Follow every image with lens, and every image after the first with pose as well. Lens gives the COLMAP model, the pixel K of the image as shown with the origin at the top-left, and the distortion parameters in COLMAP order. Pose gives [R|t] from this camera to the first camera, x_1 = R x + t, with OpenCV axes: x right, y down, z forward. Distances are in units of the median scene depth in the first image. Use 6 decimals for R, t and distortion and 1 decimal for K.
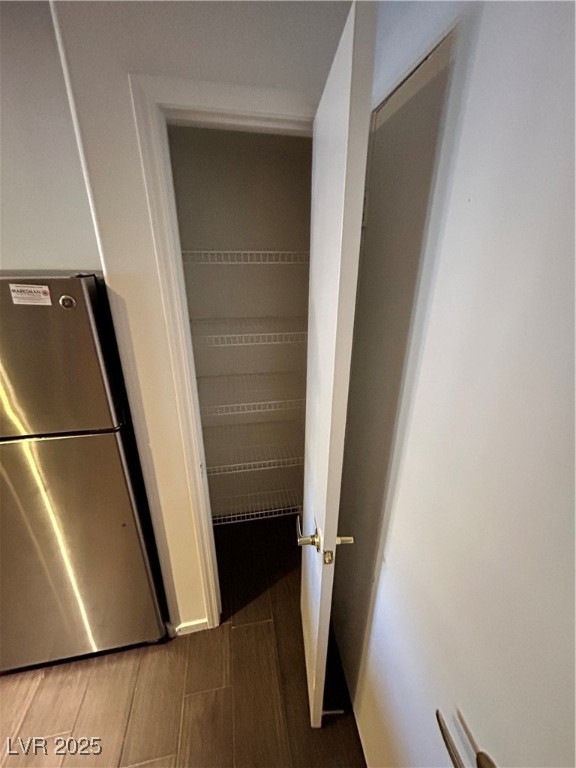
lens RADIAL K [[306.5, 0, 287.6], [0, 306.5, 389.7], [0, 0, 1]] dist [0.008584, -0.000326]
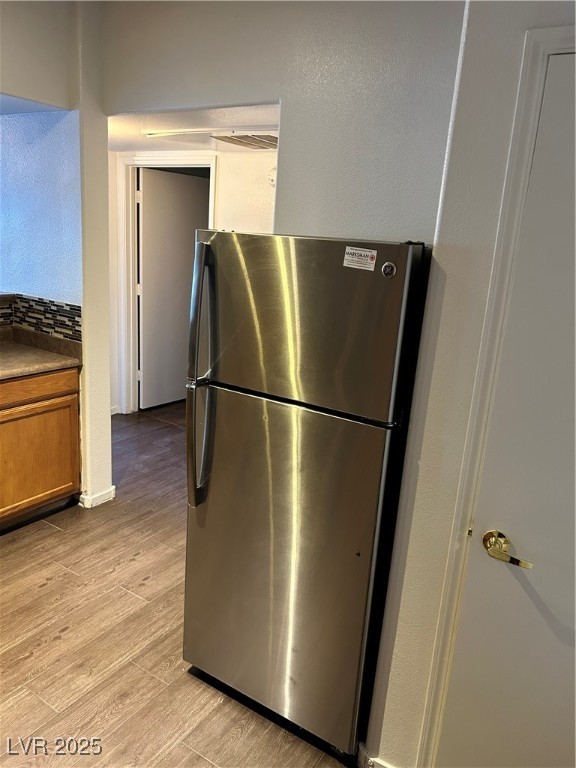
lens RADIAL K [[579.8, 0, 283.9], [0, 579.8, 385.6], [0, 0, 1]] dist [0.011465, -0.001917]
pose [[0.726619, 0.214901, -0.652566, 0.218825], [-0.311140, 0.949767, -0.033674, 0.170031], [0.612549, 0.227507, 0.756984, -0.354346]]
